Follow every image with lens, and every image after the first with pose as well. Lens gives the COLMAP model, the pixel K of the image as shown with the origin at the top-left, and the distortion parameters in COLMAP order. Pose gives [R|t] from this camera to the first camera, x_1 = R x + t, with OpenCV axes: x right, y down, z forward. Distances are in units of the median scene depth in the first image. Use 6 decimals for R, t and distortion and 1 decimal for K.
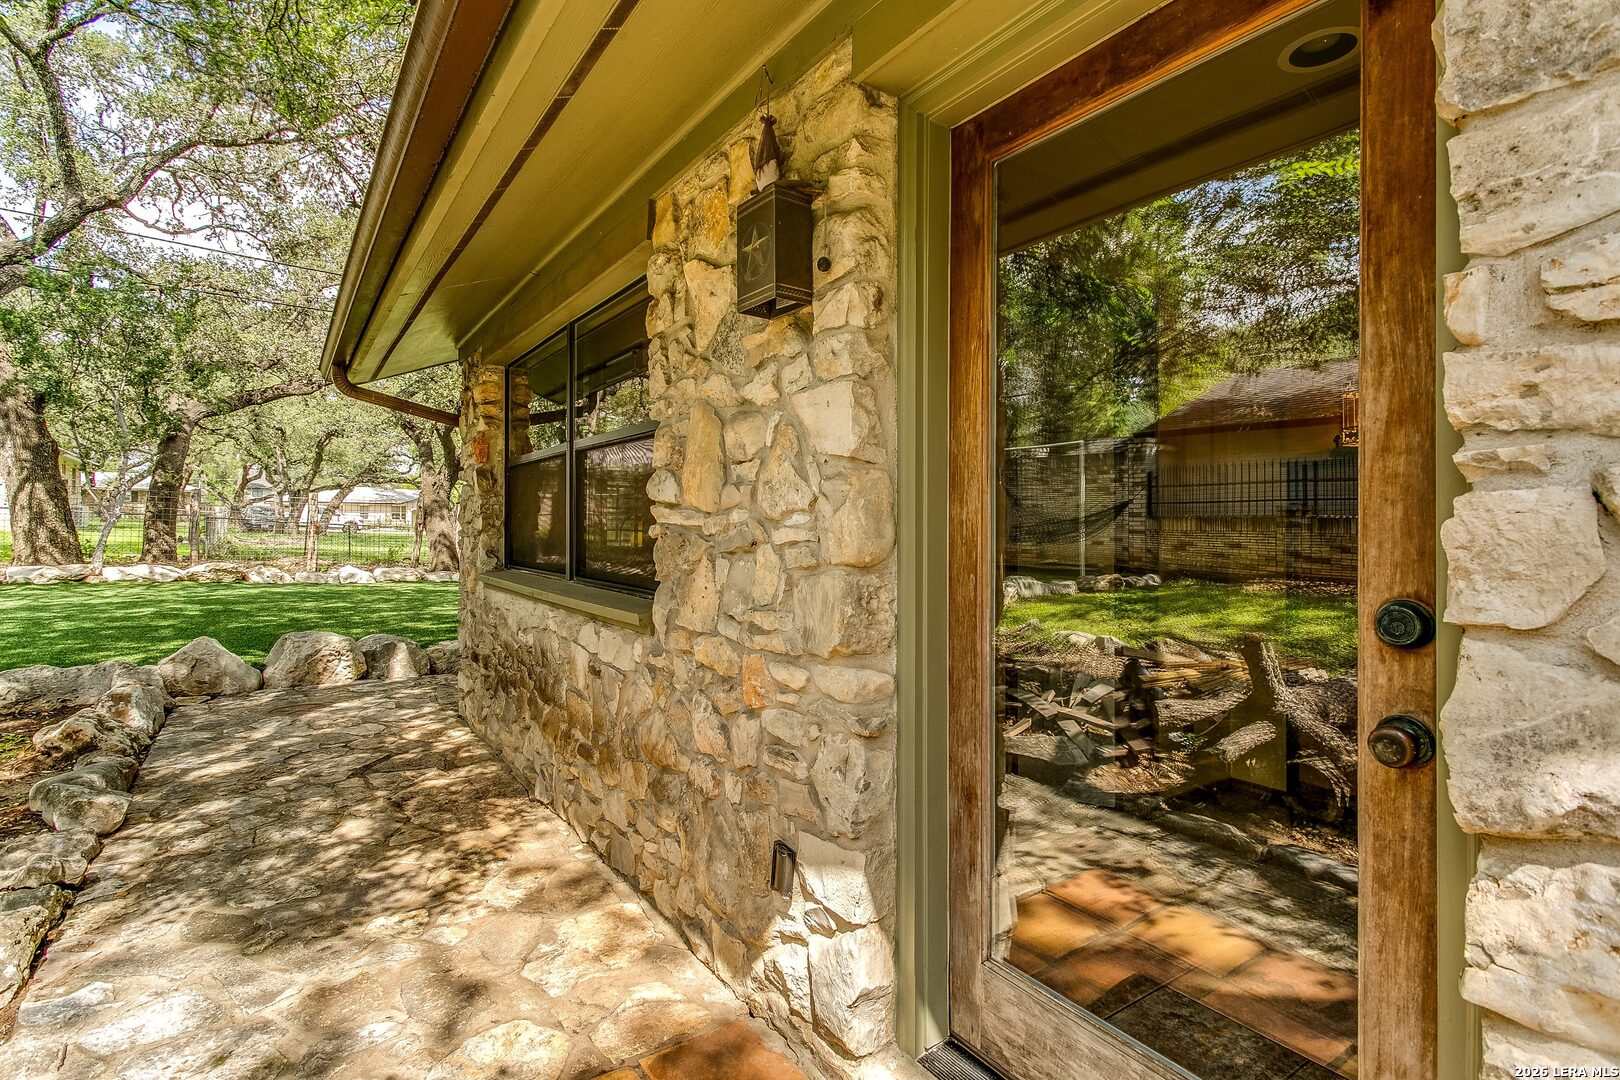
lens RADIAL K [[794.3, 0, 802.2], [0, 794.3, 528.6], [0, 0, 1]] dist [0.013374, -0.008030]
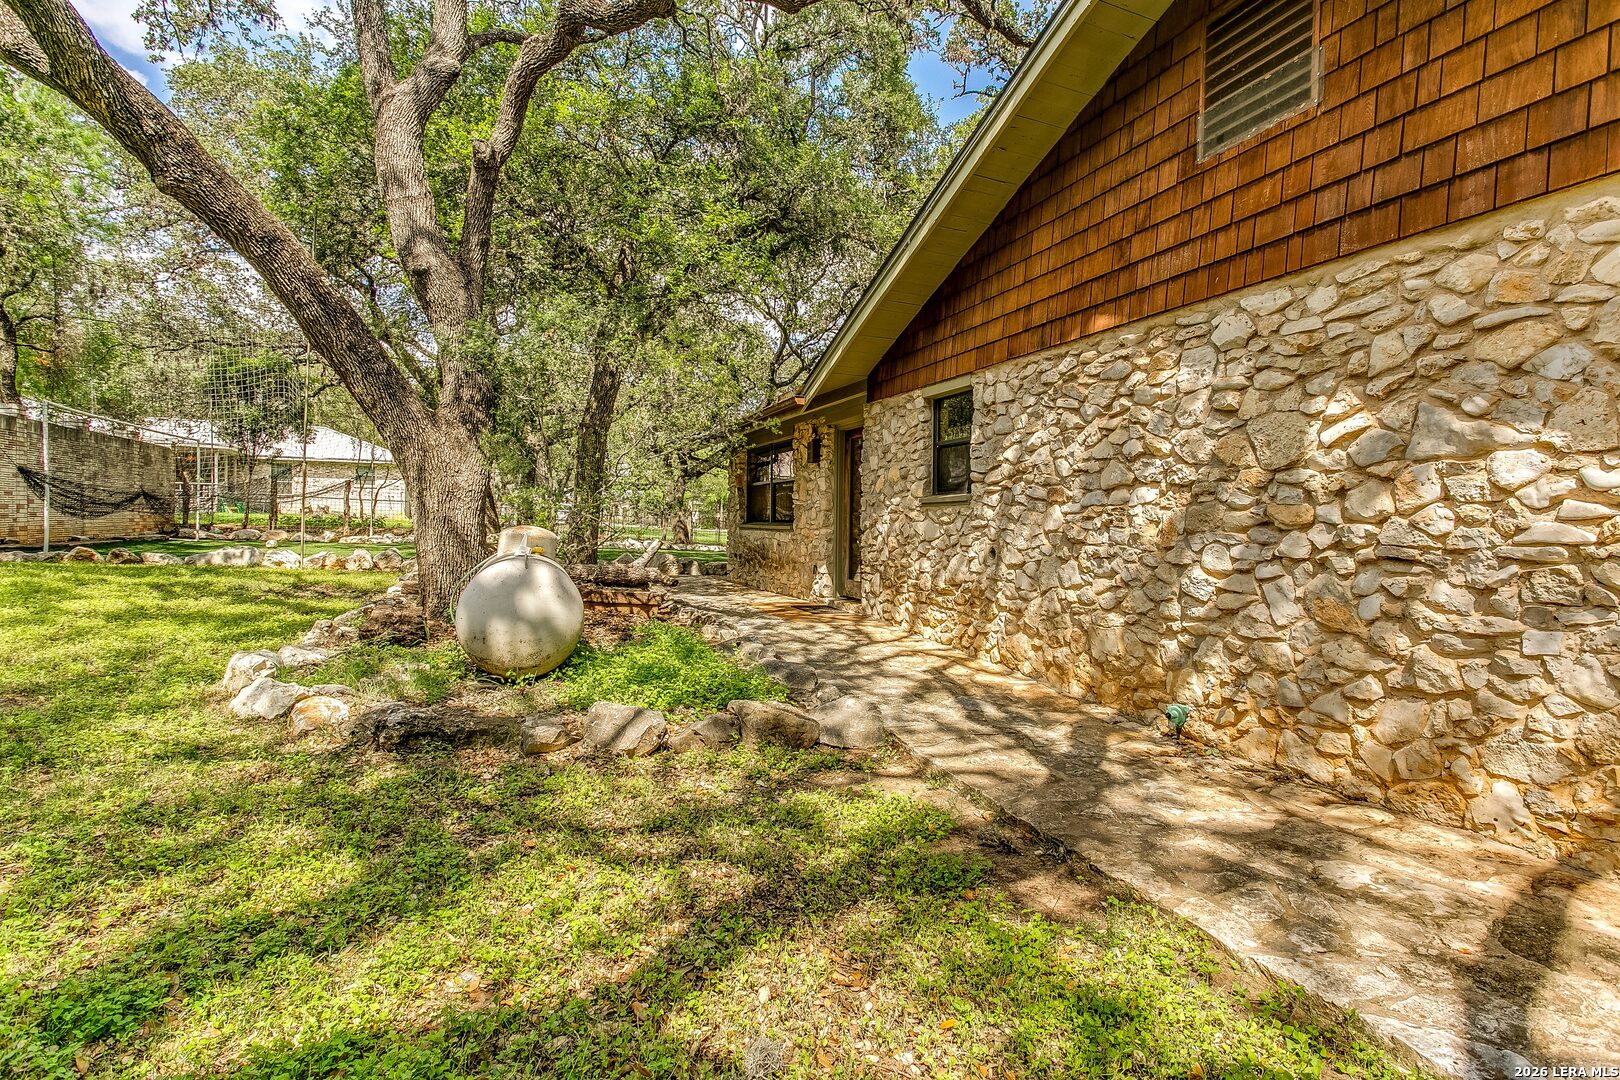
lens RADIAL K [[794.3, 0, 802.2], [0, 794.3, 528.6], [0, 0, 1]] dist [0.013374, -0.008030]
pose [[0.976220, 0.014858, -0.216273, 0.921716], [-0.014797, 0.999889, 0.001903, 0.138824], [0.216277, 0.001342, 0.976331, -3.702586]]
